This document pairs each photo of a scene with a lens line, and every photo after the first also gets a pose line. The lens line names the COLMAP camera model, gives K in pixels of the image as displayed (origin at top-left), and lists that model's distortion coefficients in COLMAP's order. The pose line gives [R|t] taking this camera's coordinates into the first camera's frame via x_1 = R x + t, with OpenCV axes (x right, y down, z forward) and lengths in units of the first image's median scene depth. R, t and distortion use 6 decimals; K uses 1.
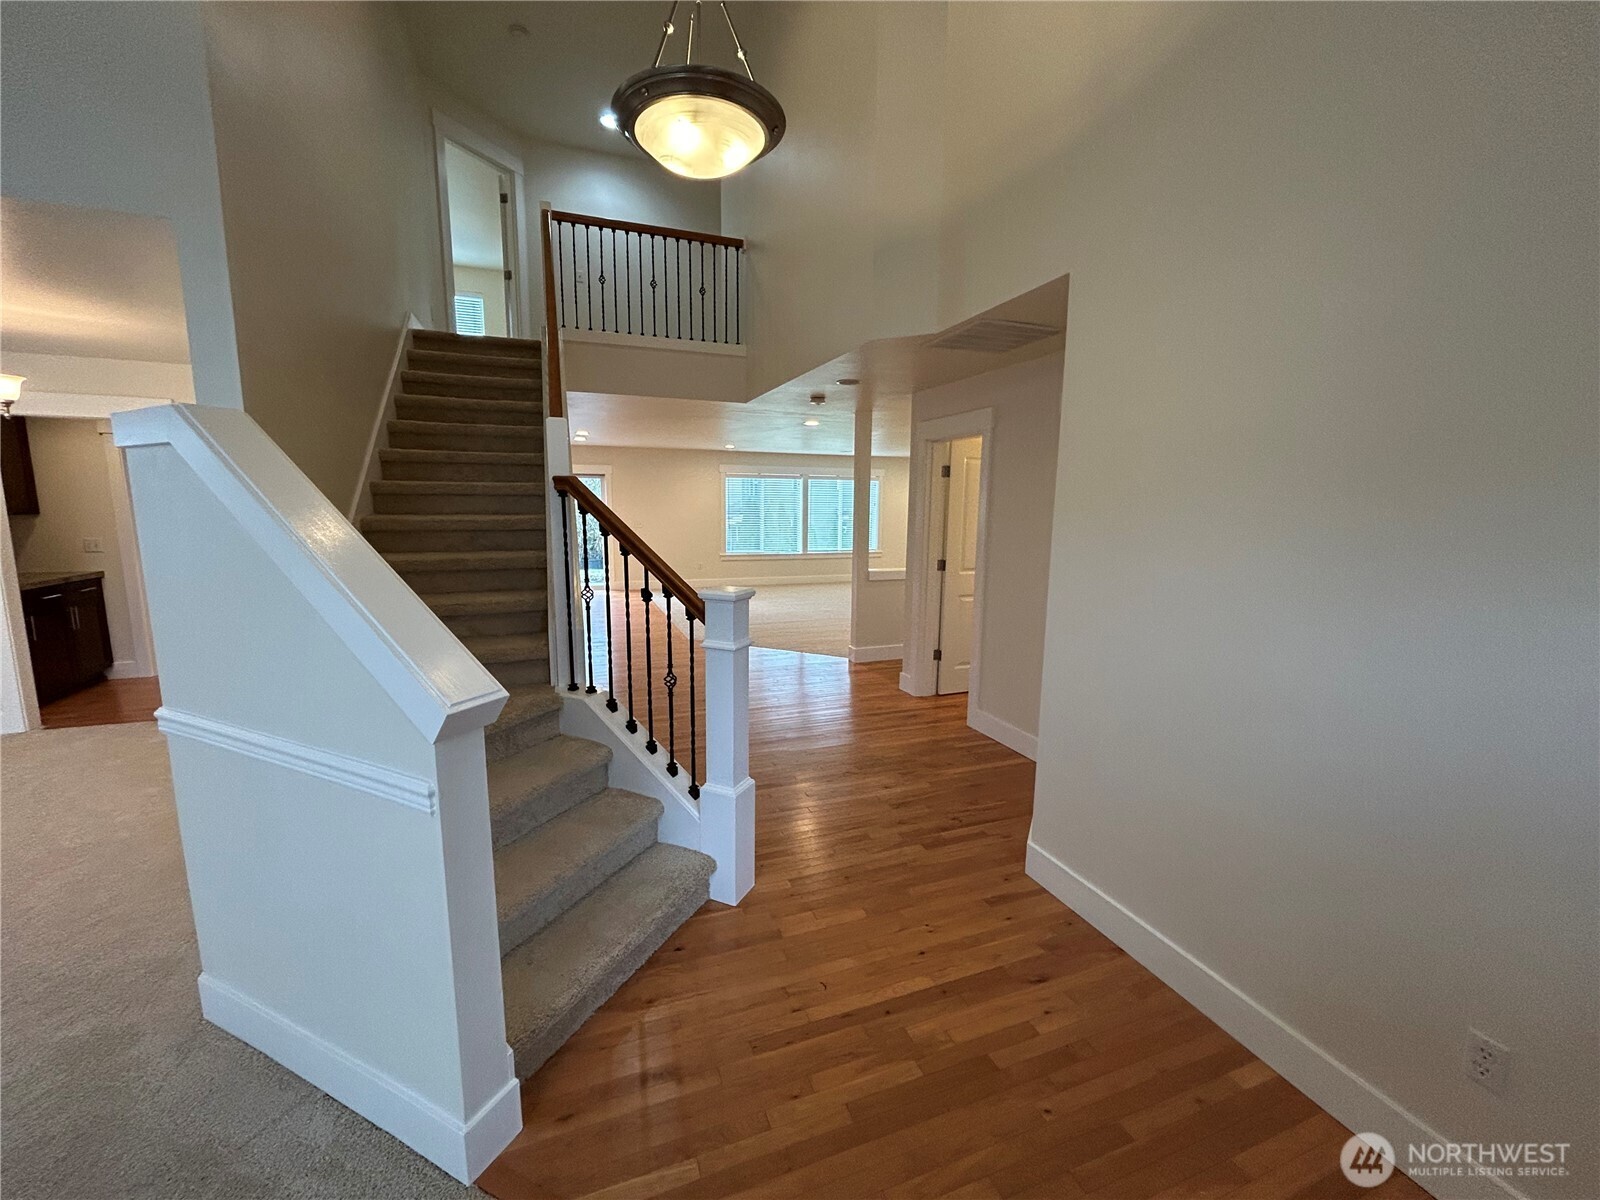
lens RADIAL K [[647.8, 0, 802.0], [0, 647.8, 599.5], [0, 0, 1]] dist [-0.000989, 0.000397]
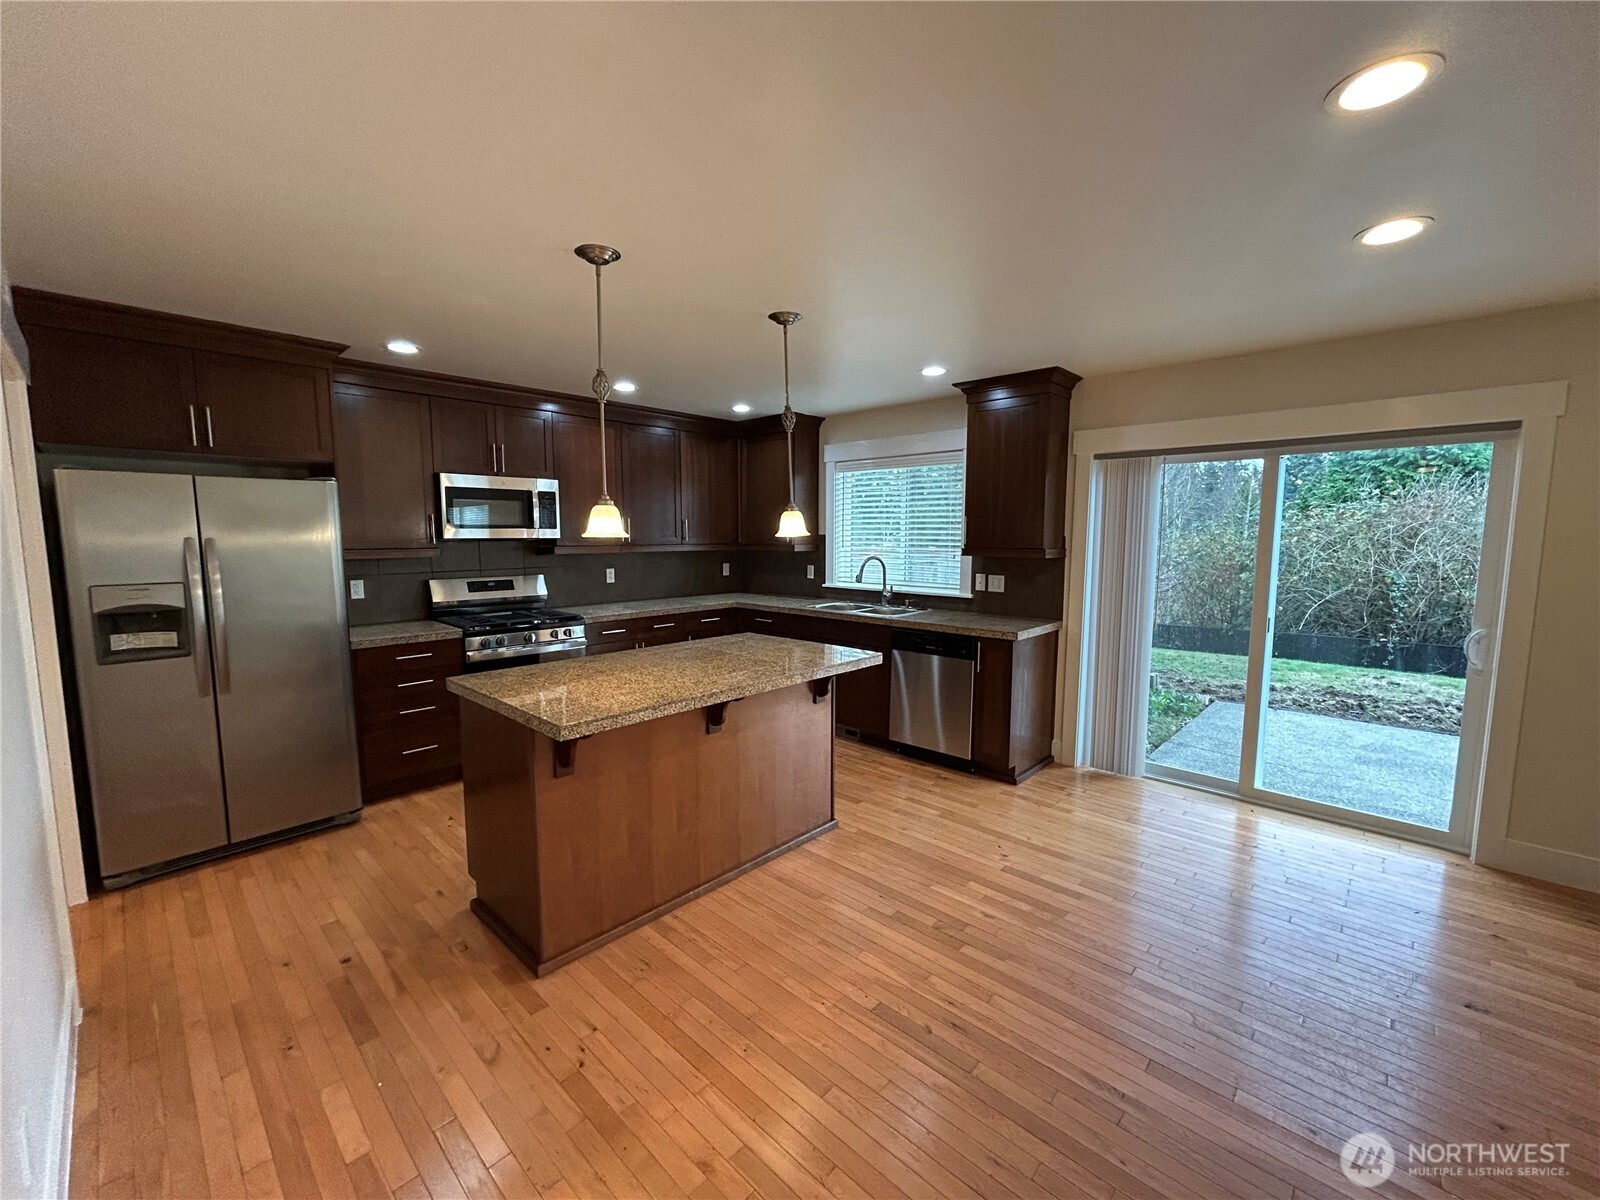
lens RADIAL K [[647.8, 0, 802.0], [0, 647.8, 599.5], [0, 0, 1]] dist [-0.000989, 0.000397]
pose [[0.445531, 0.082782, -0.891431, -0.411934], [-0.132343, 0.990866, 0.025872, -0.194064], [0.885431, 0.106447, 0.452418, 1.338491]]
